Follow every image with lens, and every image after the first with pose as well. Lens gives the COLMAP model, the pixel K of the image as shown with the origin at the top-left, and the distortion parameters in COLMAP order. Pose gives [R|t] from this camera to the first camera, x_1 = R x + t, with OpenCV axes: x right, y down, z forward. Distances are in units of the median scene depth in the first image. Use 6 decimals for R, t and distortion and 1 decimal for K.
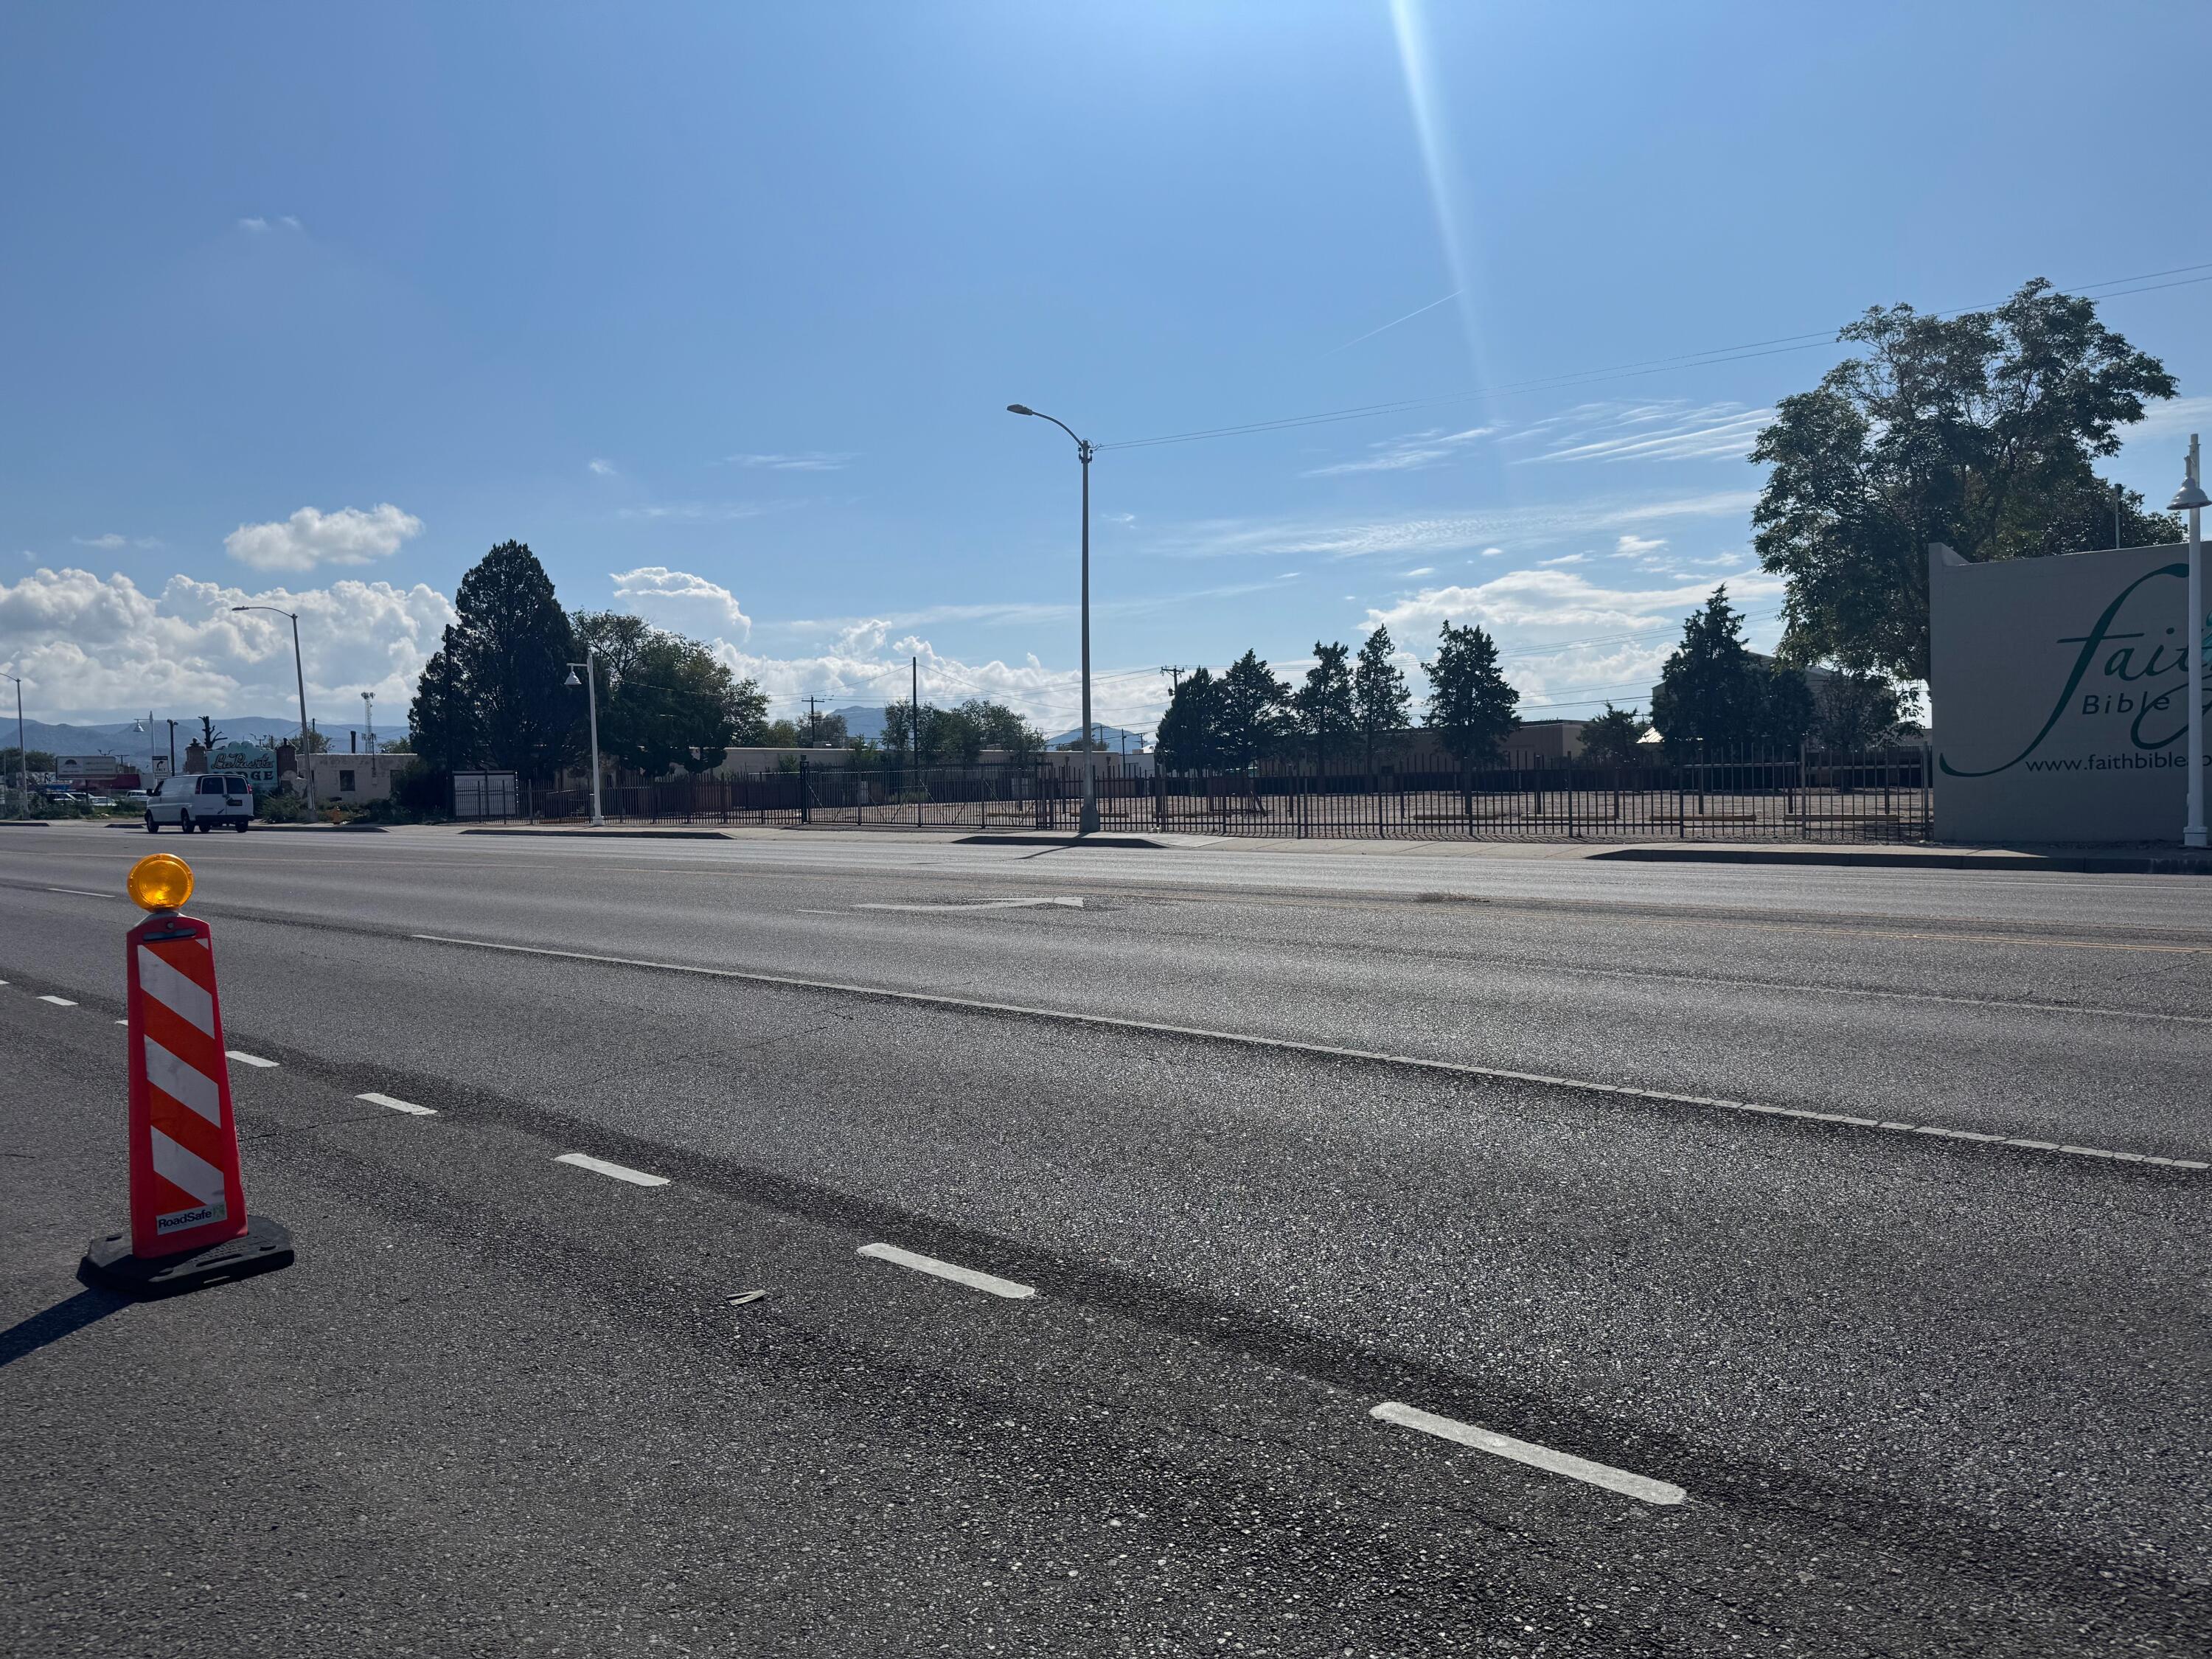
lens RADIAL K [[1584.1, 0, 1109.4], [0, 1584.1, 831.4], [0, 0, 1]] dist [0.152293, -0.254738]
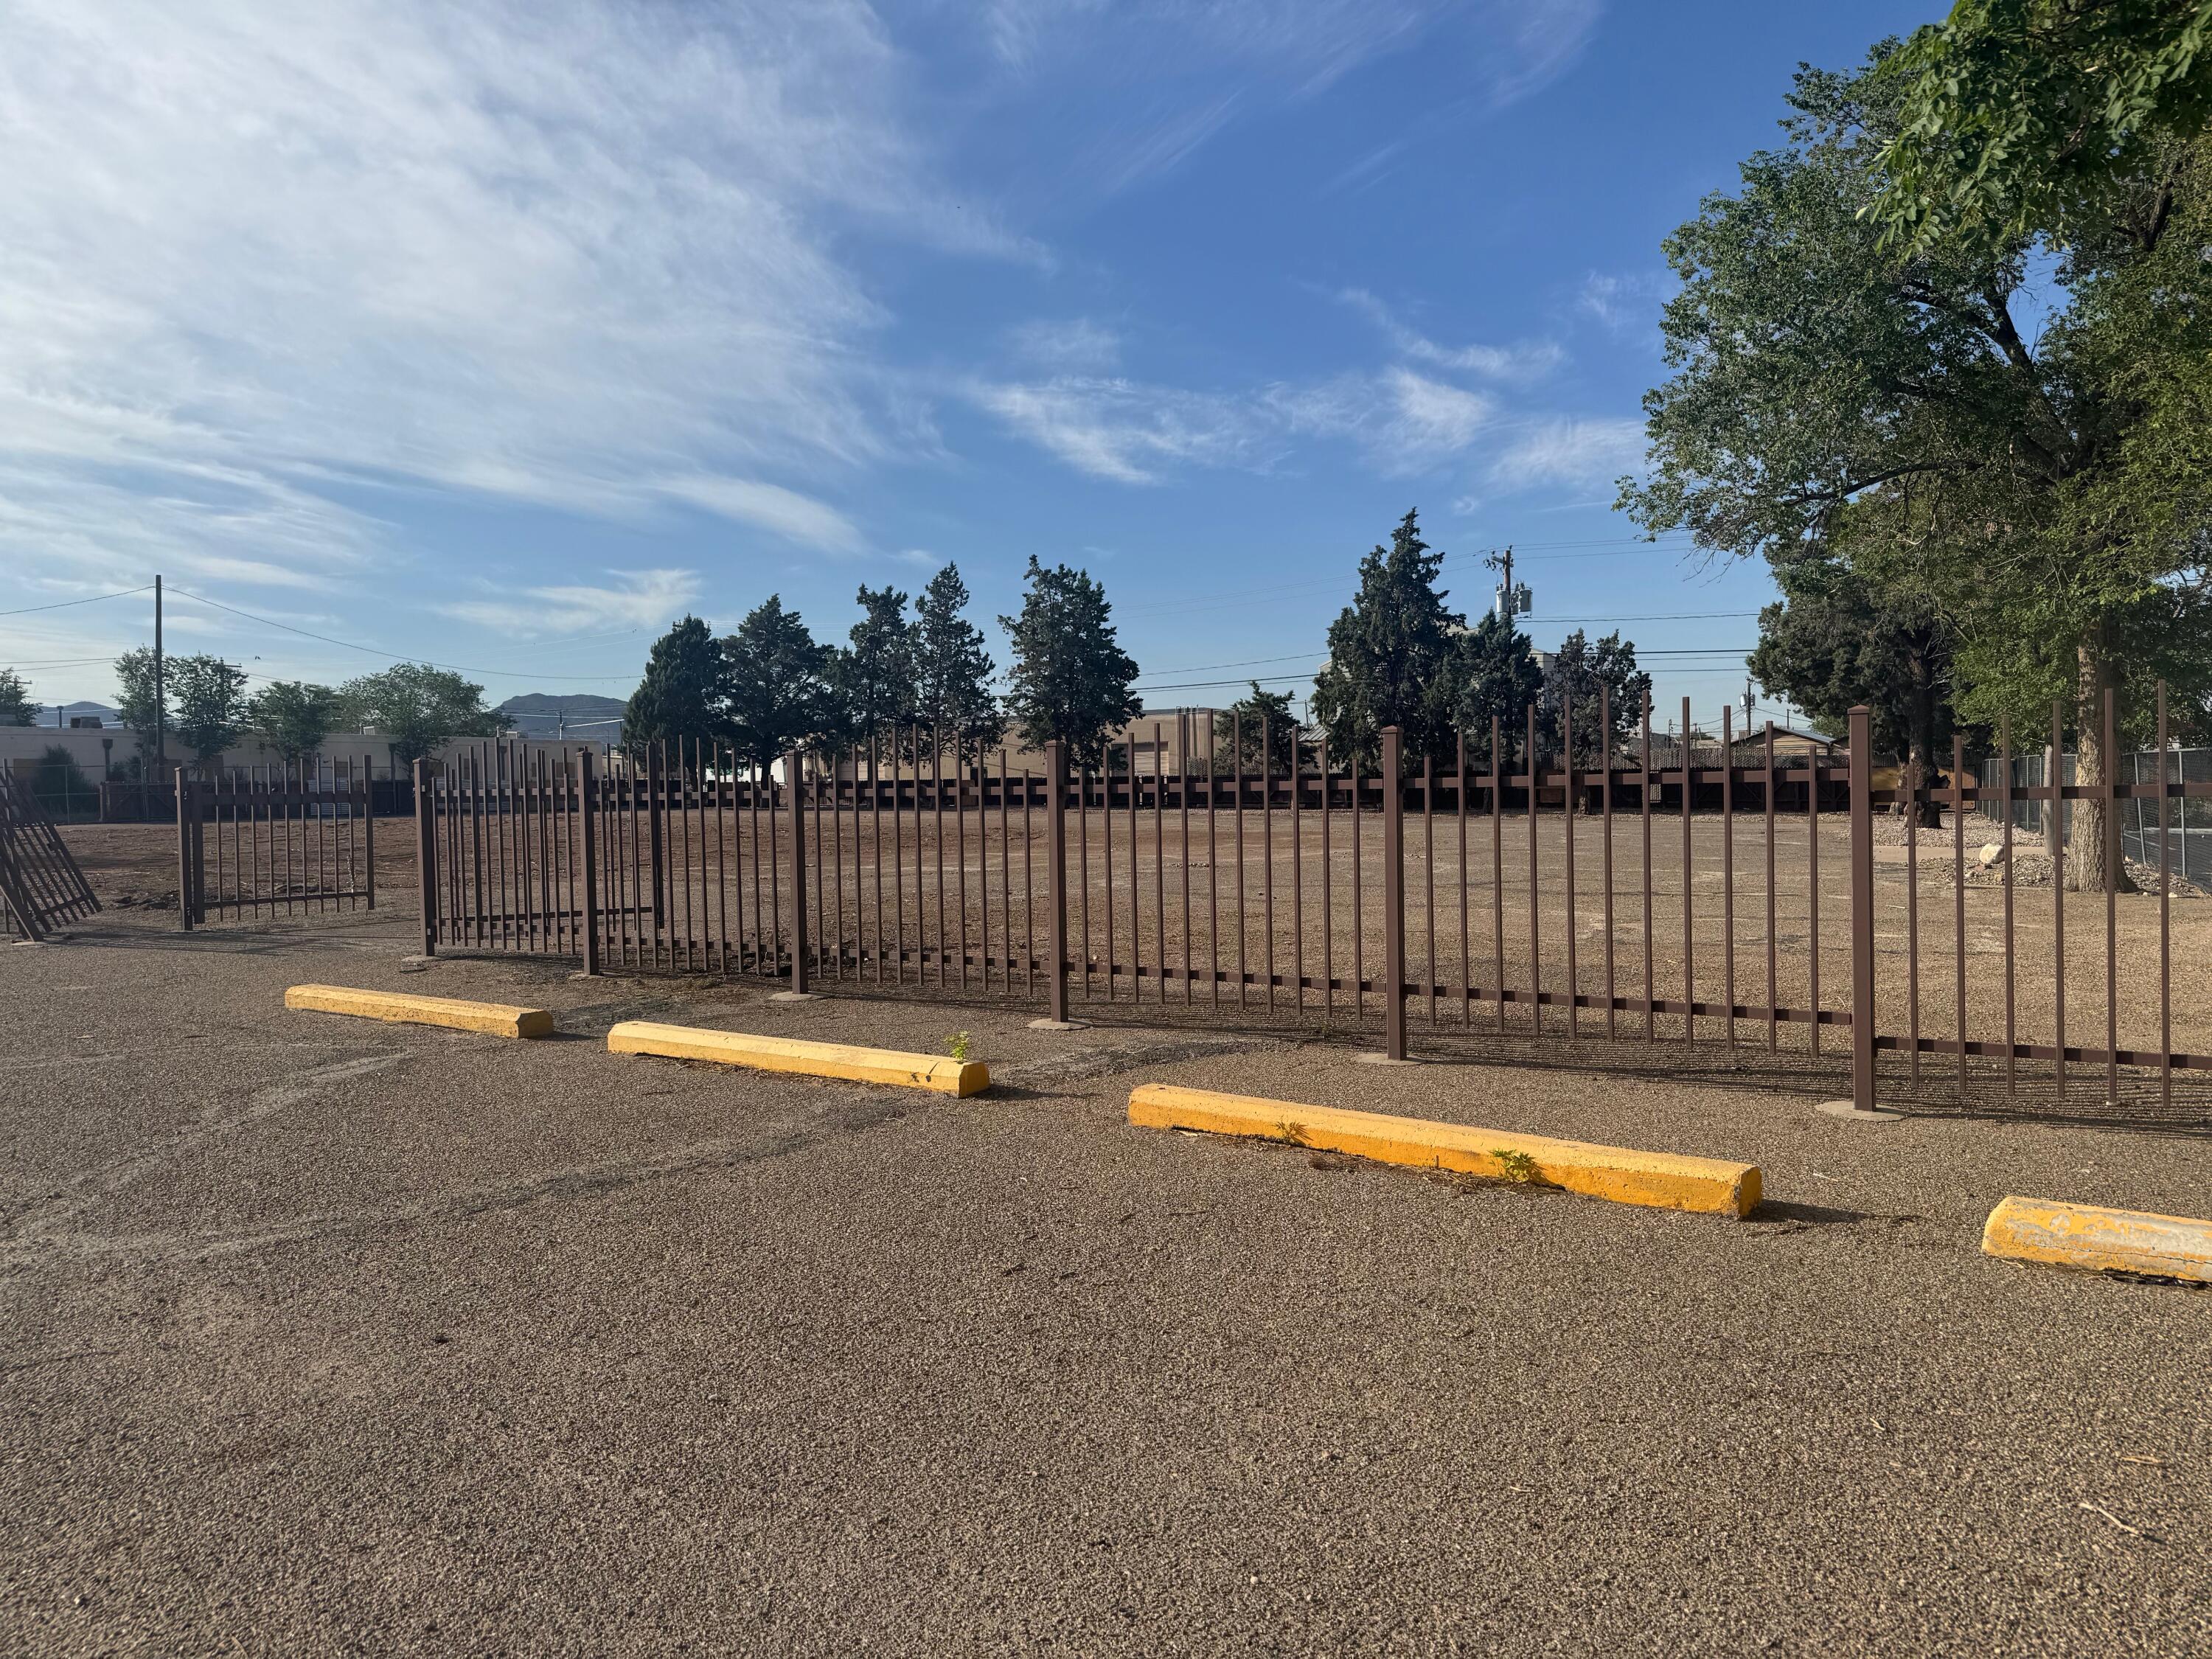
lens RADIAL K [[1519.1, 0, 1108.1], [0, 1519.1, 820.9], [0, 0, 1]] dist [0.179952, -0.335476]
pose [[0.985517, 0.010580, 0.169248, 0.132506], [-0.010235, 0.999943, -0.002908, -0.017470], [-0.169269, 0.001134, 0.985569, 0.353907]]
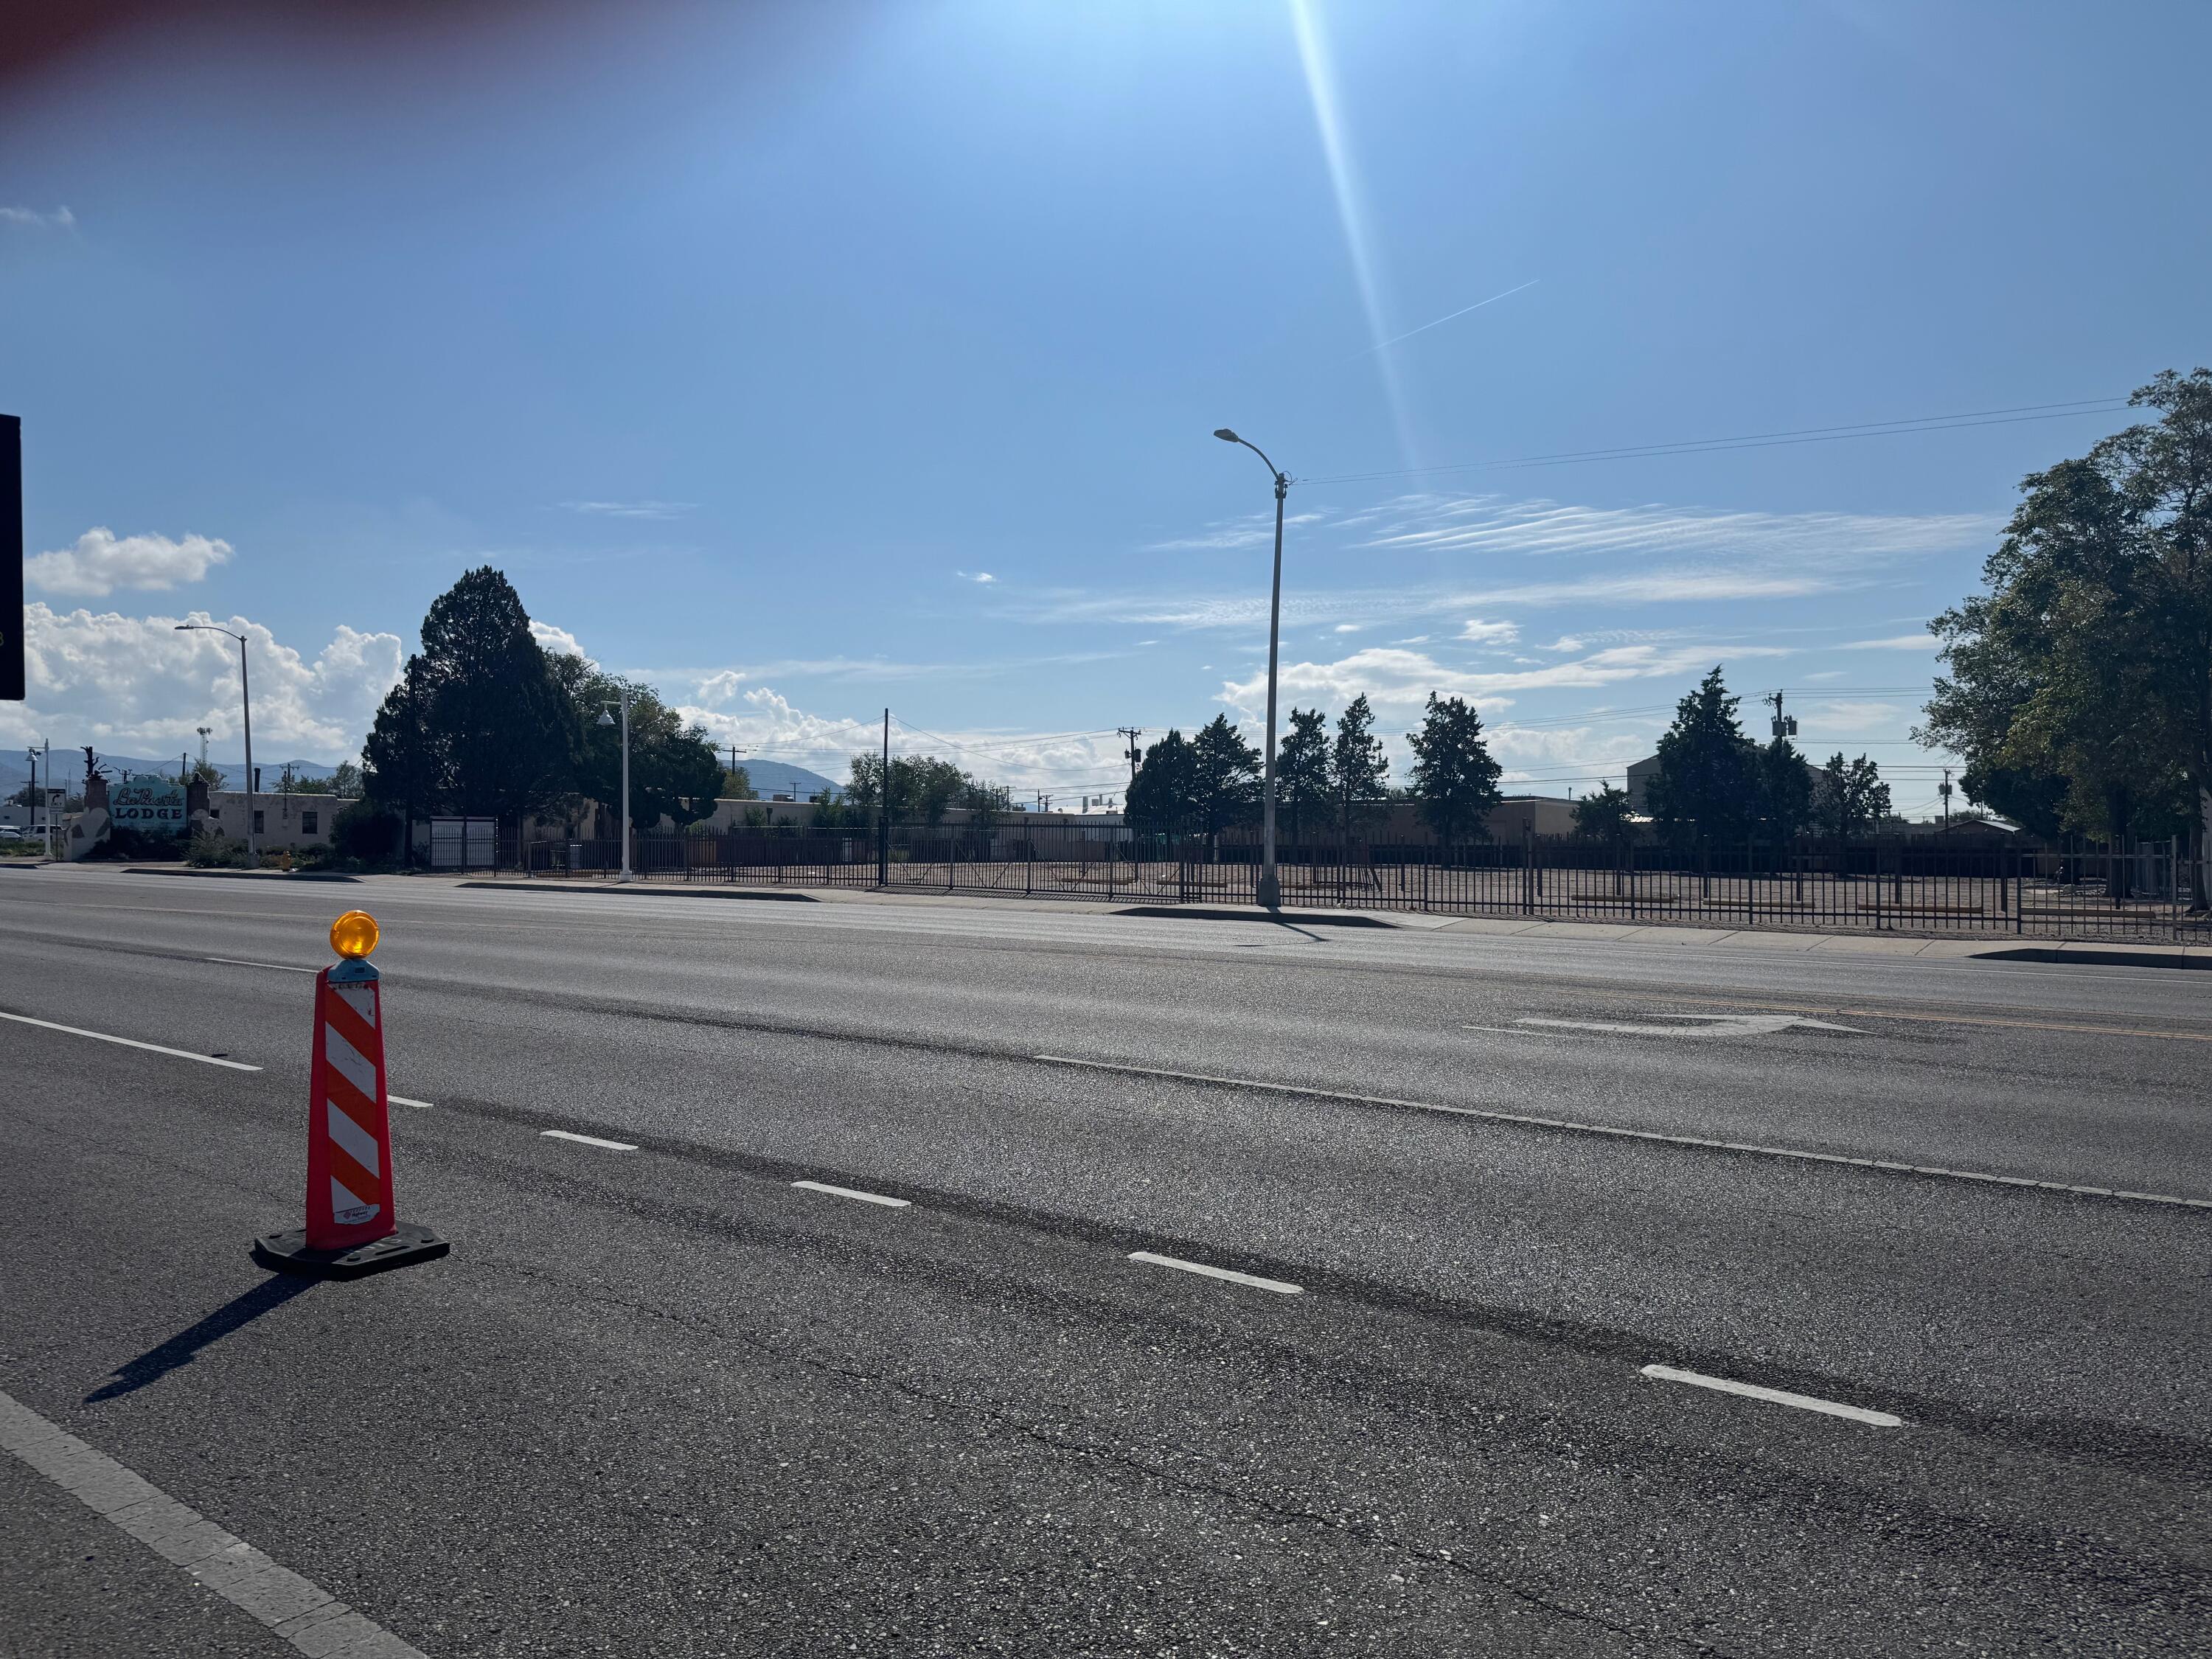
lens RADIAL K [[1584.1, 0, 1109.4], [0, 1584.1, 831.4], [0, 0, 1]] dist [0.152293, -0.254738]
pose [[0.995403, 0.029306, 0.091178, -0.073635], [-0.025685, 0.998844, -0.040644, -0.001179], [-0.092264, 0.038115, 0.995005, 0.045651]]
